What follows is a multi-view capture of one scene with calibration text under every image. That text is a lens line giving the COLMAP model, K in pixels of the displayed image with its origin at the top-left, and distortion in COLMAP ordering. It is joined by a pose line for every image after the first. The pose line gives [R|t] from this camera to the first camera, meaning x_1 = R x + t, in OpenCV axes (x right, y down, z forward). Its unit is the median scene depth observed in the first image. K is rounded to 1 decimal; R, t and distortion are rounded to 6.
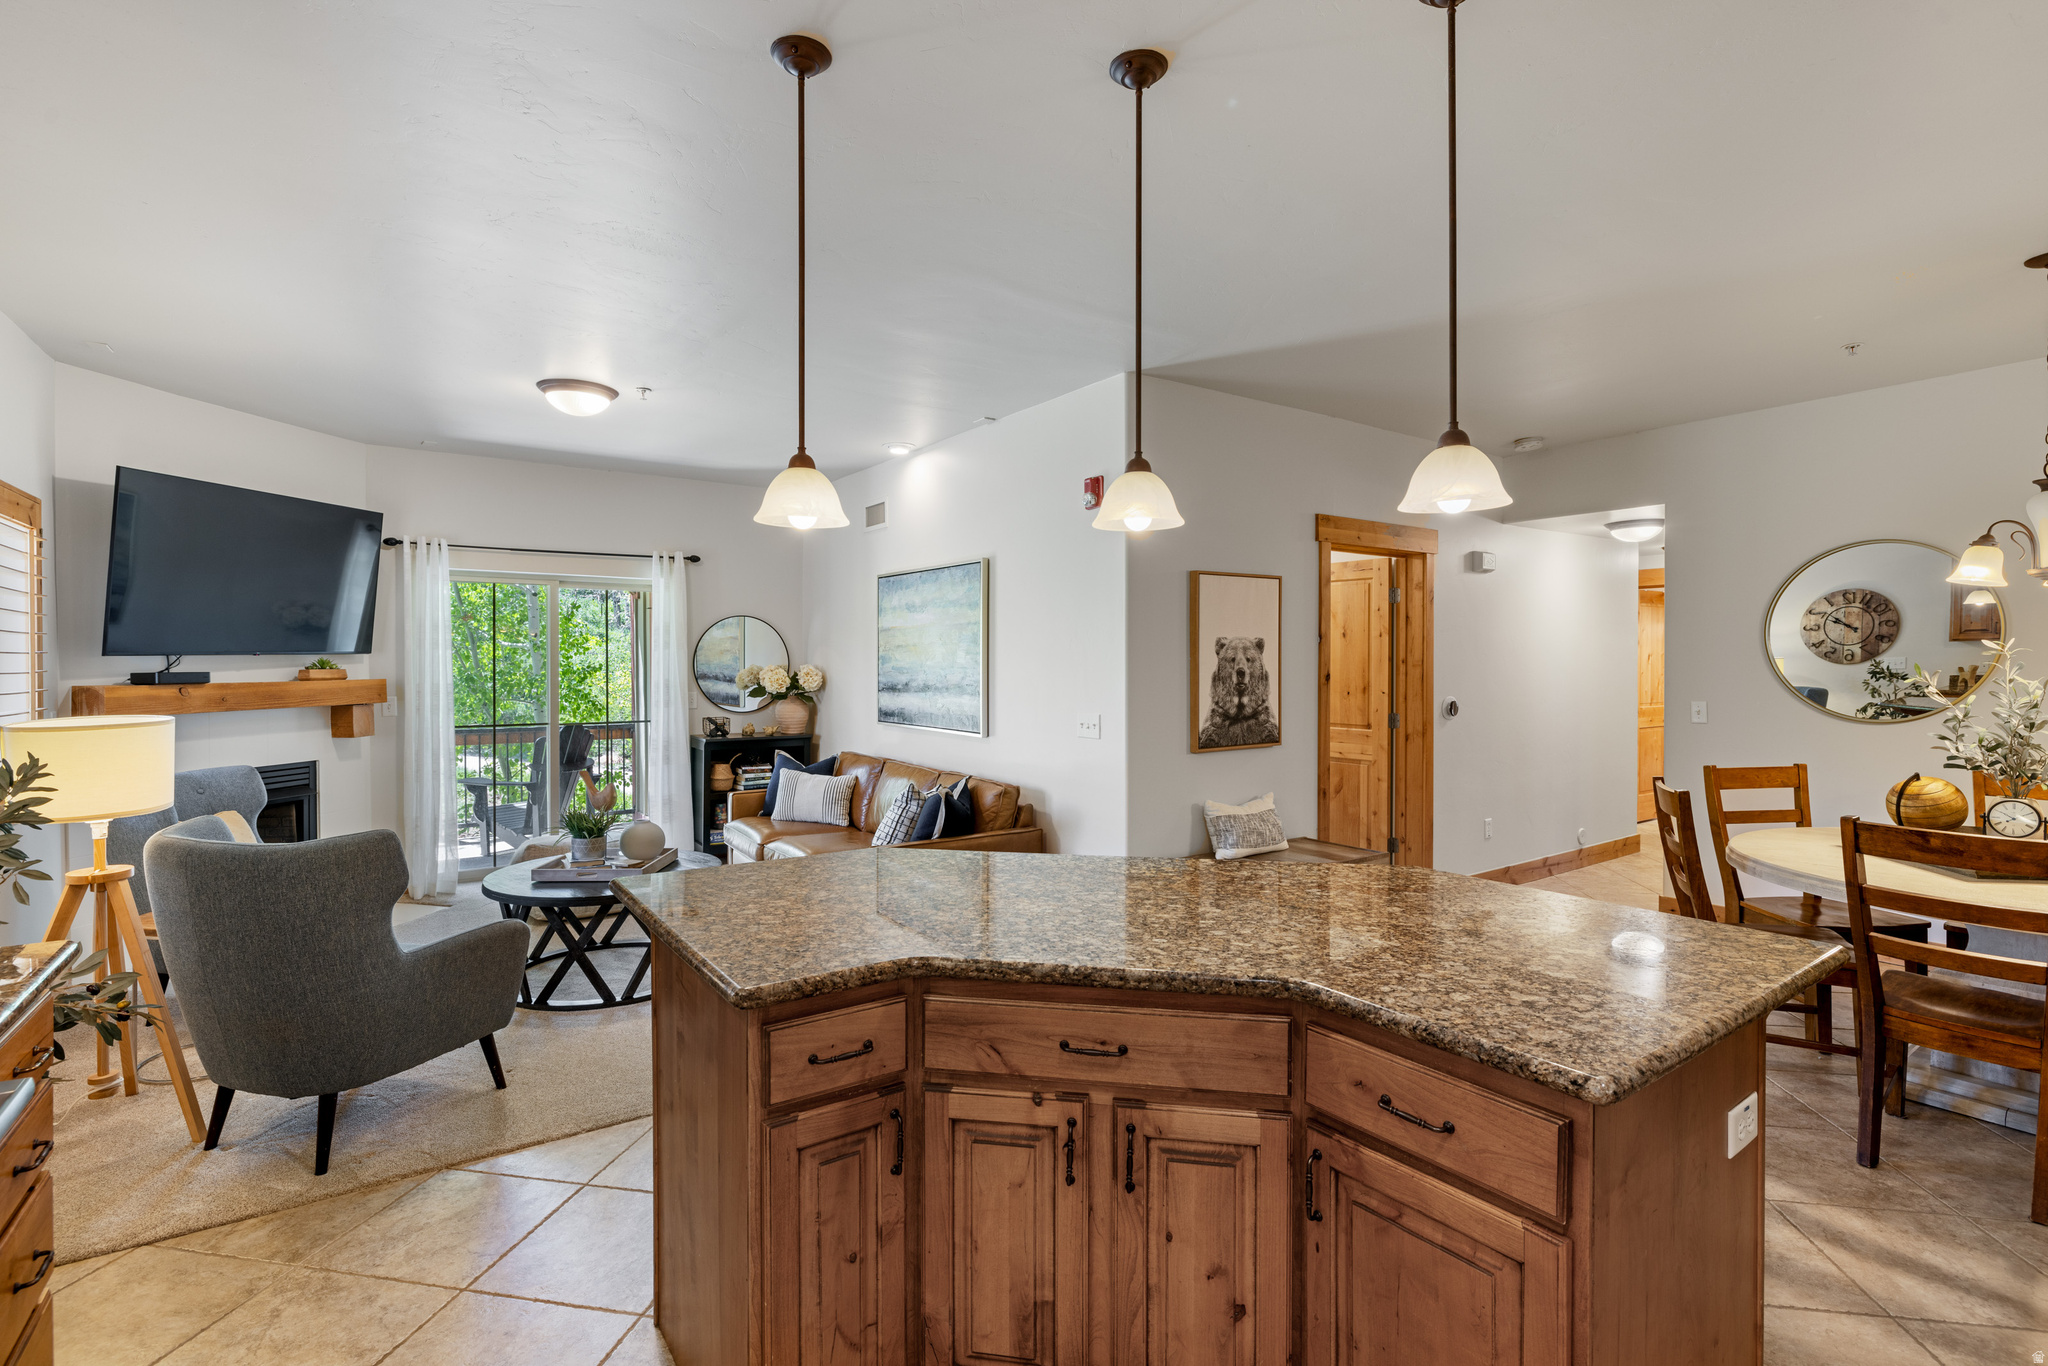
lens RADIAL K [[951.1, 0, 1013.0], [0, 951.1, 675.4], [0, 0, 1]] dist [-0.005140, 0.000183]
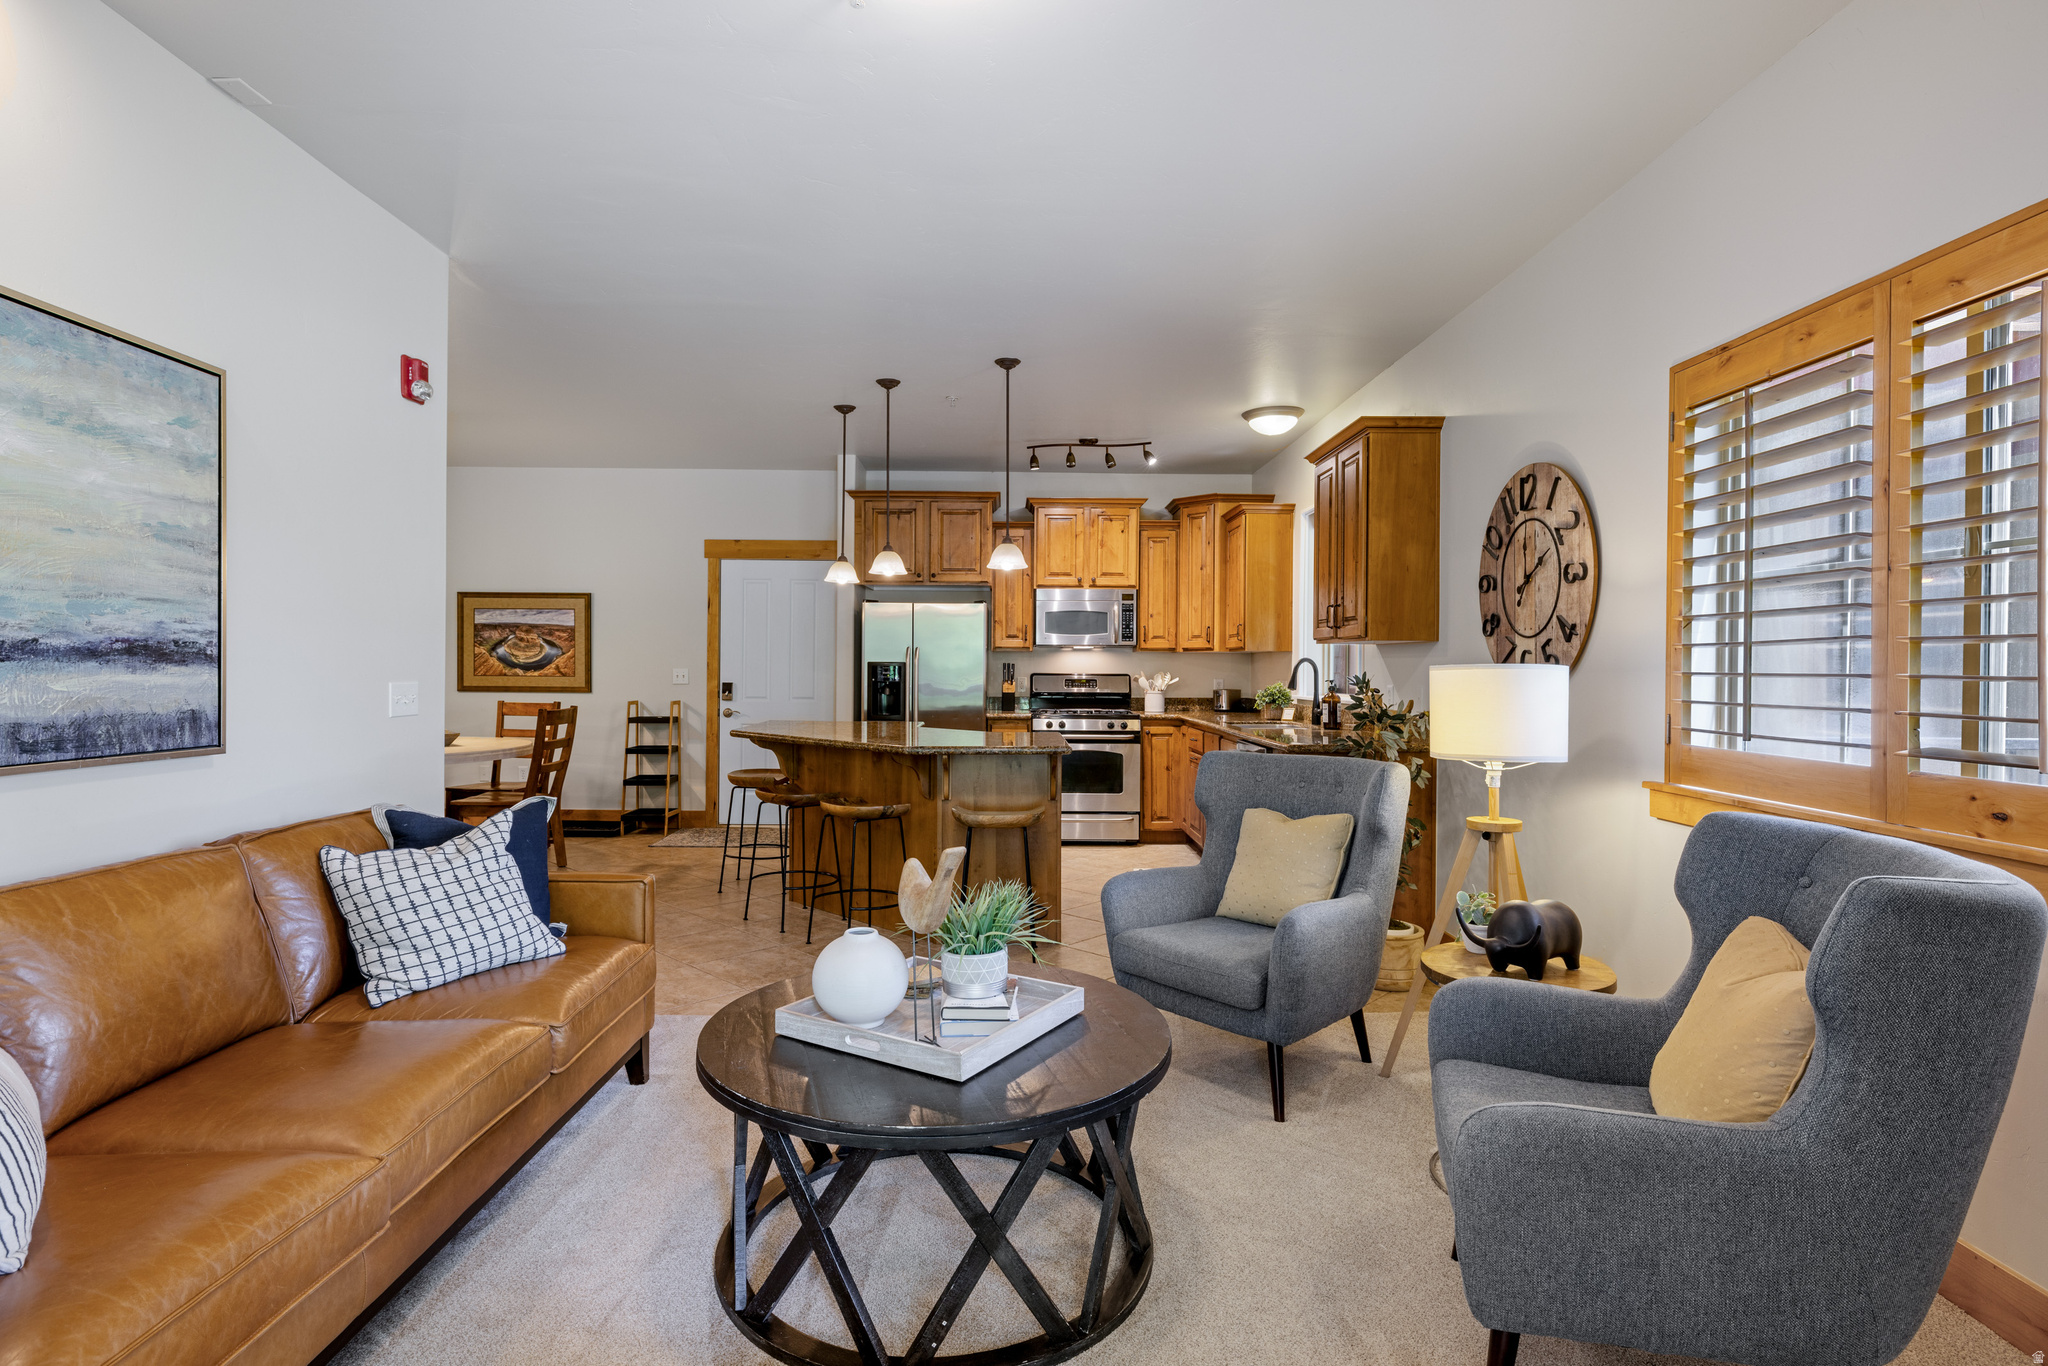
lens RADIAL K [[1022.0, 0, 1028.3], [0, 1022.0, 675.3], [0, 0, 1]] dist [-0.005728, 0.001063]
pose [[-0.833904, -0.007302, 0.551861, -0.563799], [0.004942, 0.999774, 0.020697, 0.015995], [-0.551887, 0.019987, -0.833679, 1.062678]]
